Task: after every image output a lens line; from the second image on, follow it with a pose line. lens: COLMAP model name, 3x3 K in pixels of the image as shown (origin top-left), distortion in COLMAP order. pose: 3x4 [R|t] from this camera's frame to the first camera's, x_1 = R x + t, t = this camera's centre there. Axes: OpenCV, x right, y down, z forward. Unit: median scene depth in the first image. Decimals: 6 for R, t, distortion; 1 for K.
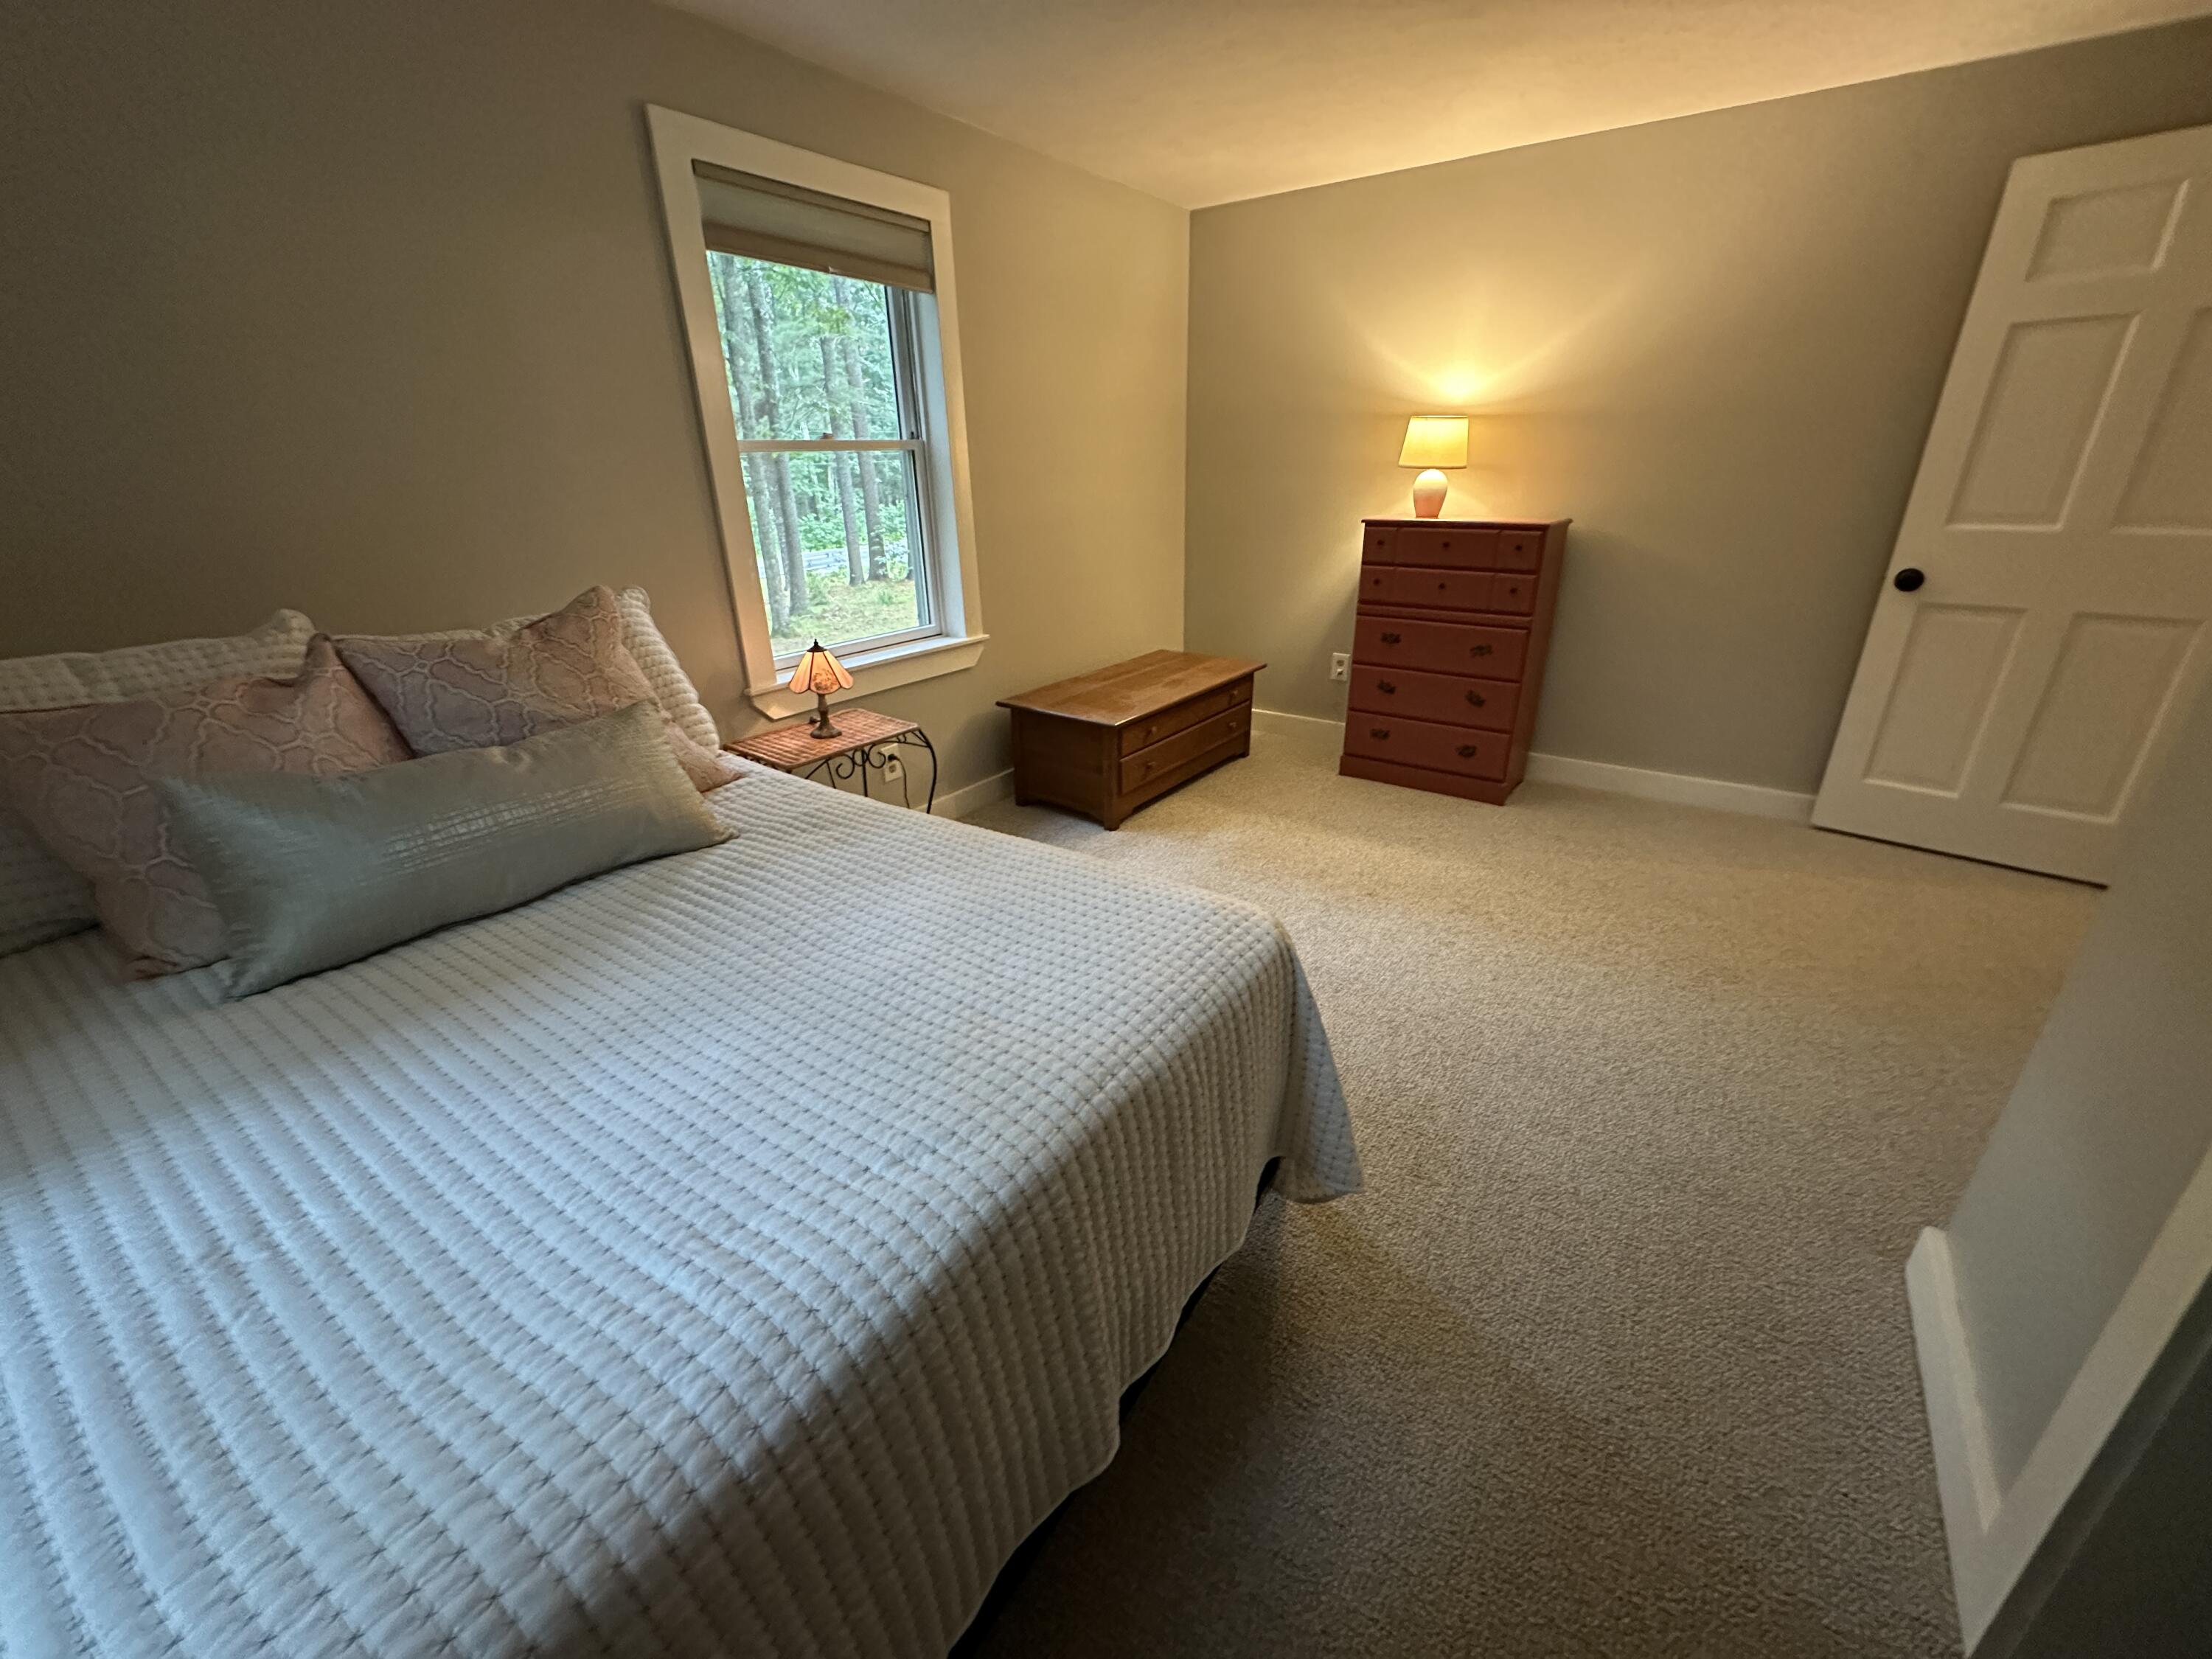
lens RADIAL K [[879.6, 0, 1106.0], [0, 879.6, 829.5], [0, 0, 1]] dist [-0.000066, -0.000067]
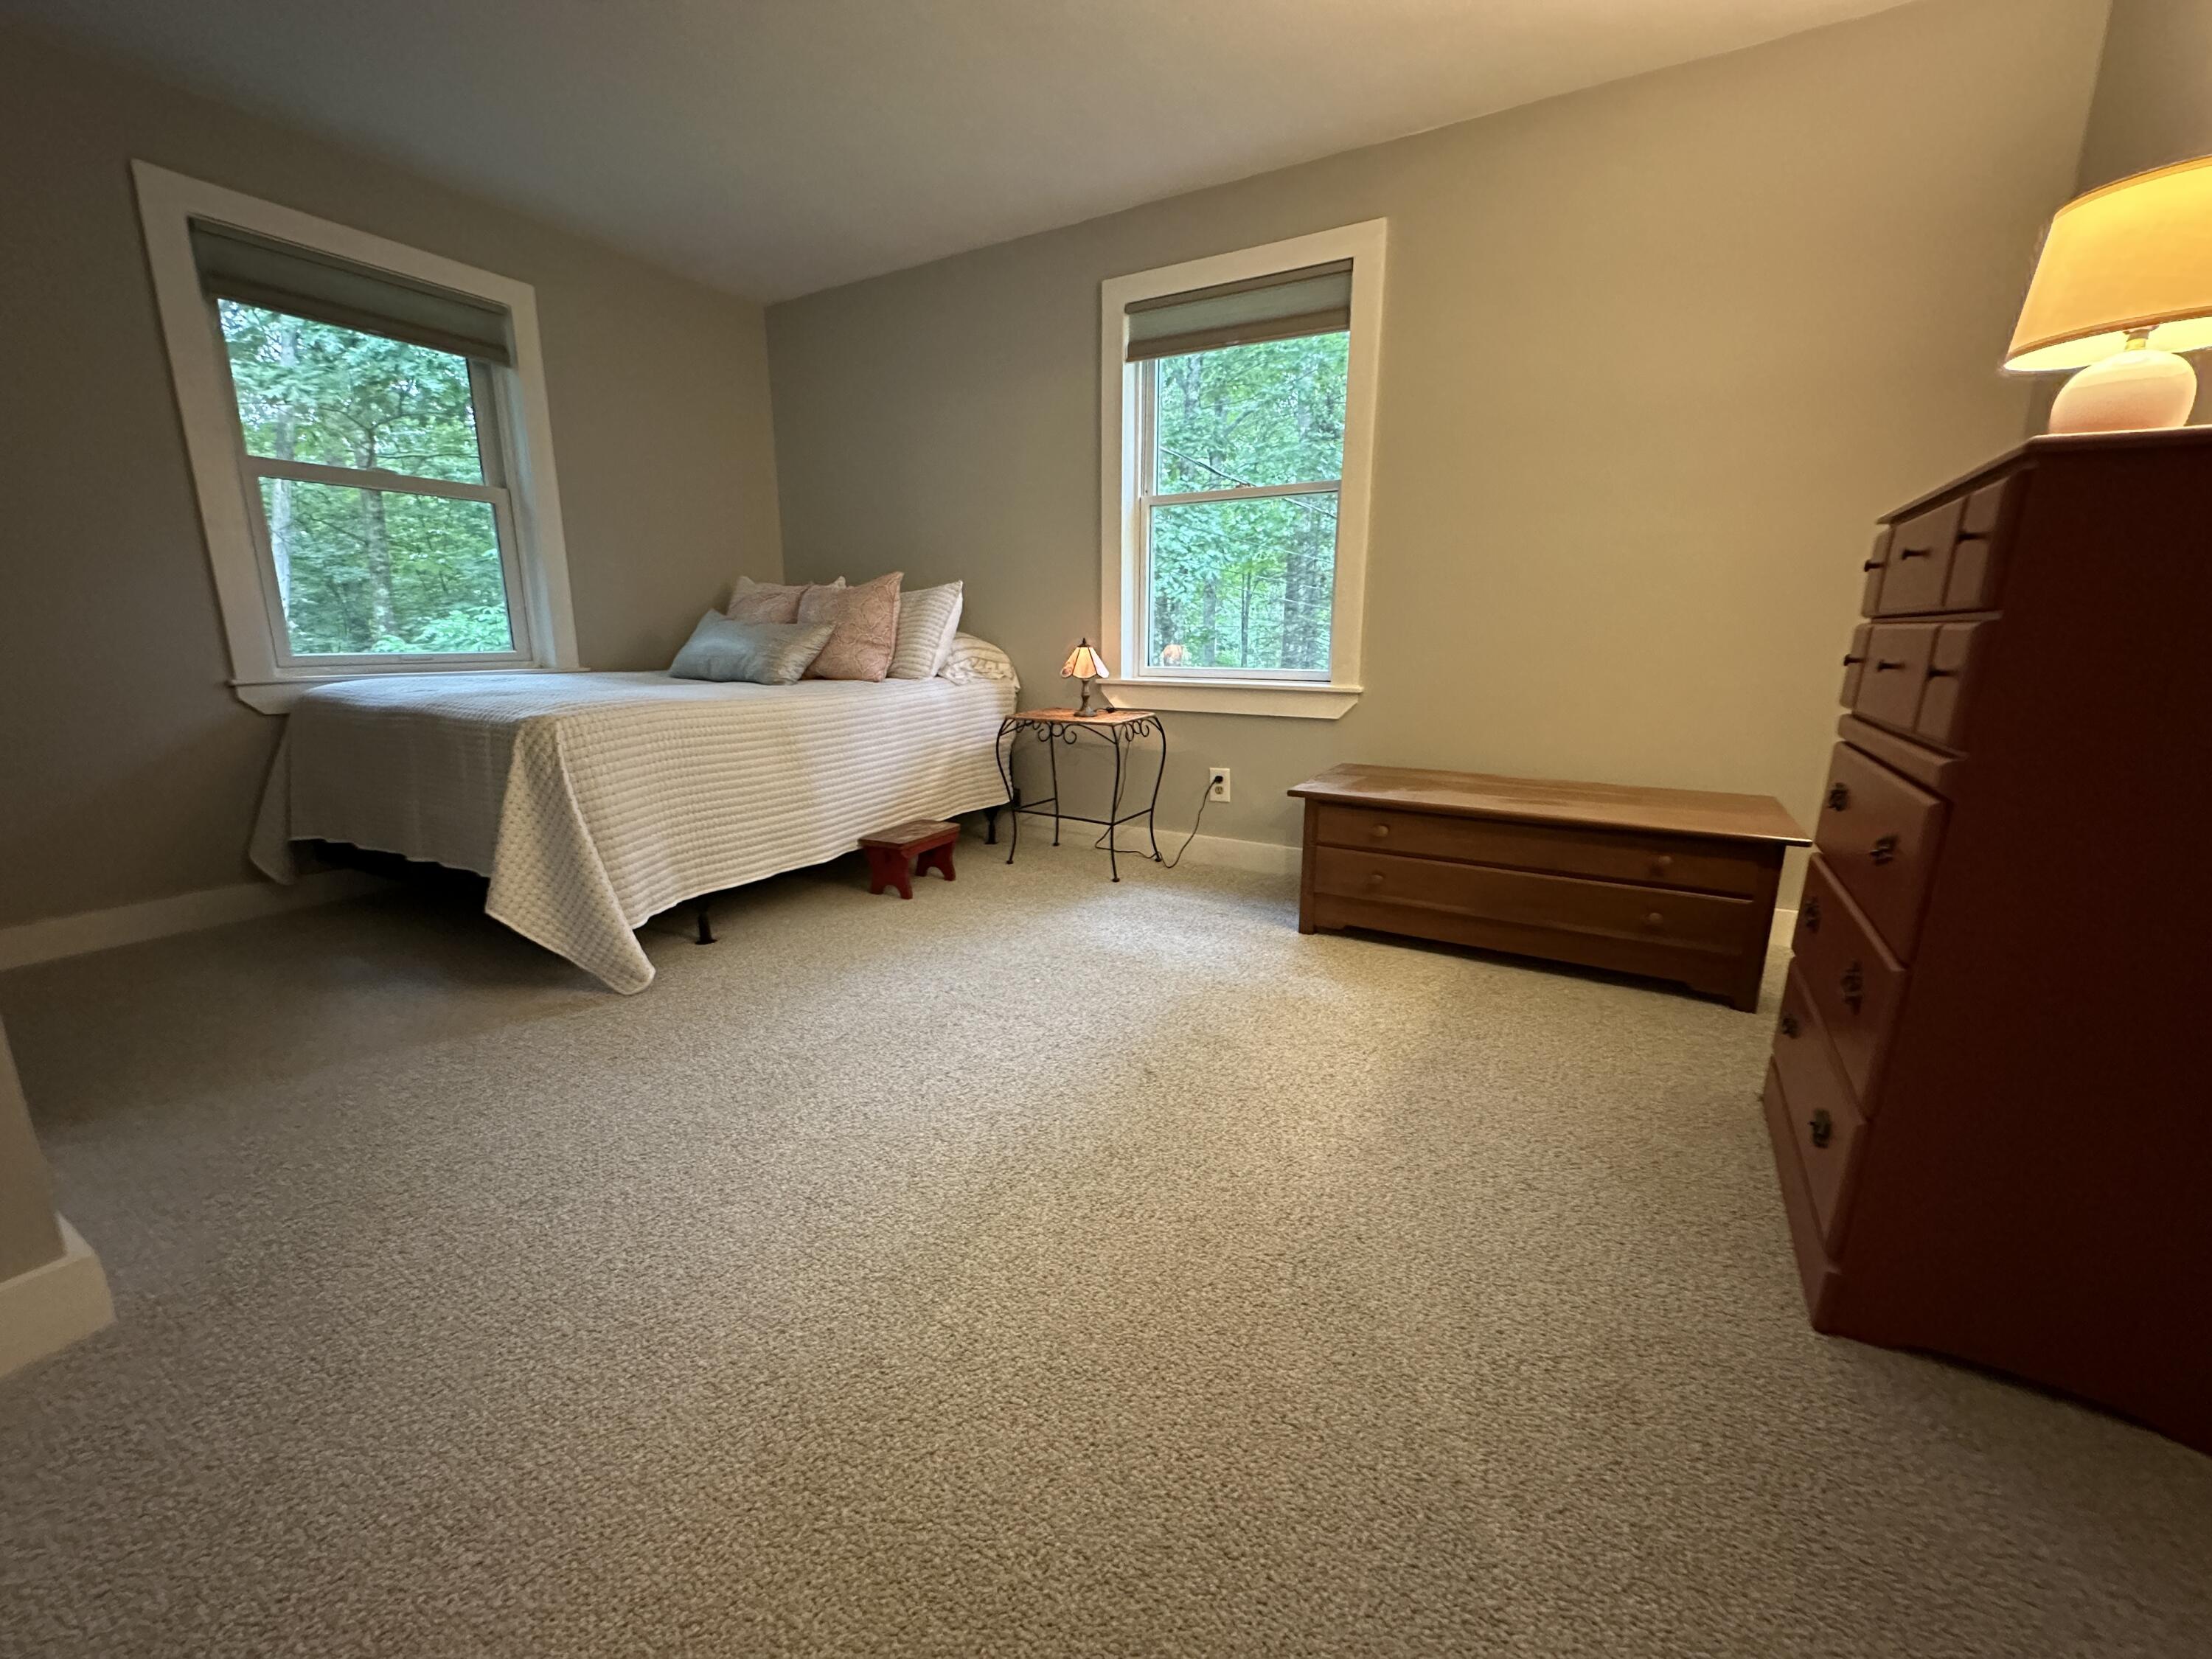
lens RADIAL K [[905.7, 0, 1106.0], [0, 905.7, 829.5], [0, 0, 1]] dist [0.000176, 0.000021]
pose [[0.083771, 0.238103, -0.967621, 0.884438], [-0.384611, 0.903516, 0.189031, -0.197205], [0.919270, 0.356322, 0.167266, 0.789909]]
